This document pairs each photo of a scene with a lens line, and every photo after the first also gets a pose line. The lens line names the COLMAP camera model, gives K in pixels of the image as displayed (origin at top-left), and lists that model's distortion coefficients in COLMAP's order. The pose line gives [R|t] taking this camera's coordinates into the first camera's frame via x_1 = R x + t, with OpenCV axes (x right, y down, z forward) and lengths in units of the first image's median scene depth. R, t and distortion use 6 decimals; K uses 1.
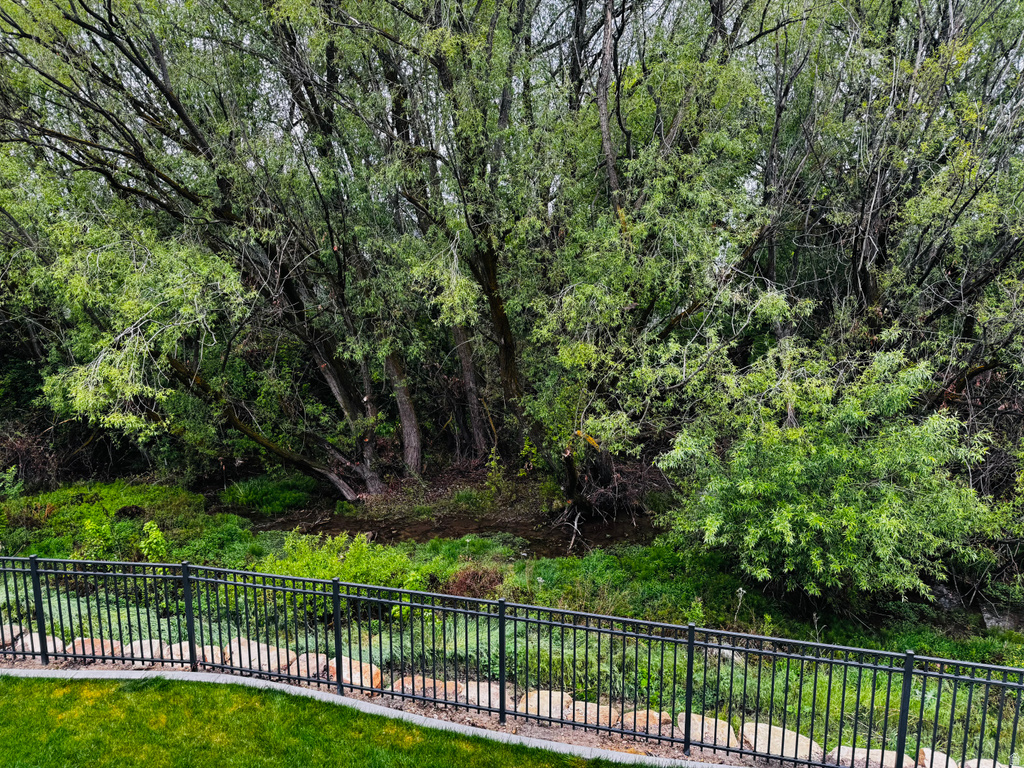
lens RADIAL K [[759.3, 0, 509.7], [0, 759.3, 379.9], [0, 0, 1]] dist [0.012444, 0.004324]
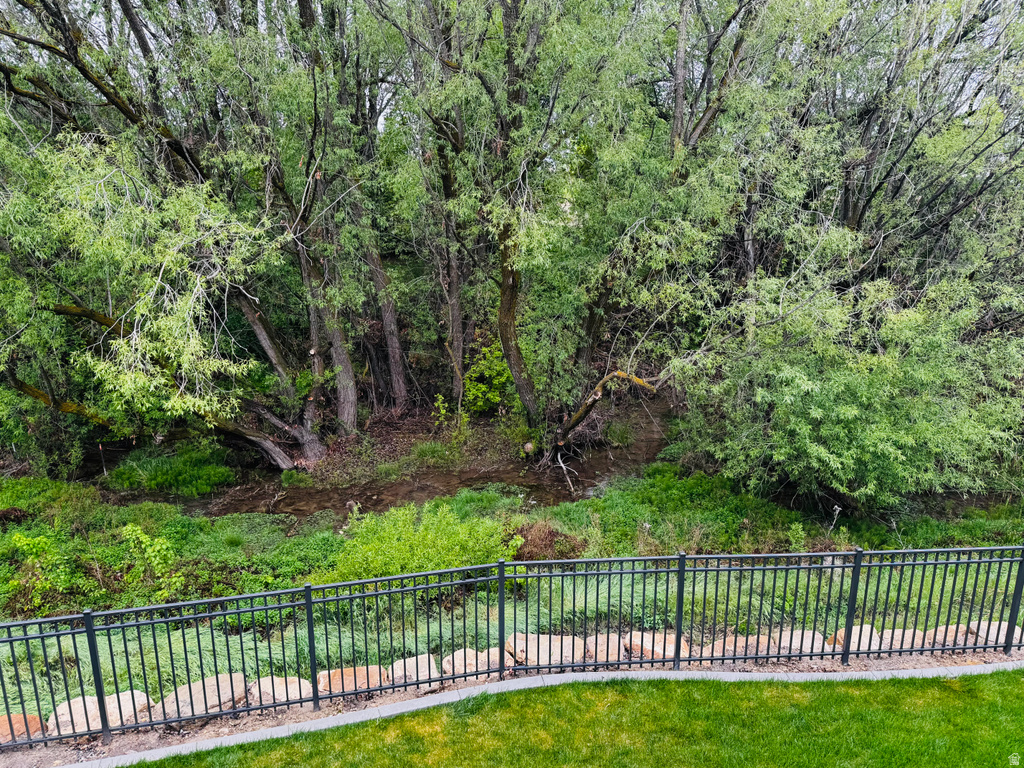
lens RADIAL K [[808.0, 0, 509.8], [0, 808.0, 380.1], [0, 0, 1]] dist [0.004545, 0.013688]
pose [[0.933880, -0.083073, 0.347804, -0.488690], [0.050074, 0.993438, 0.102829, -0.041613], [-0.354064, -0.078614, 0.931911, 0.103152]]
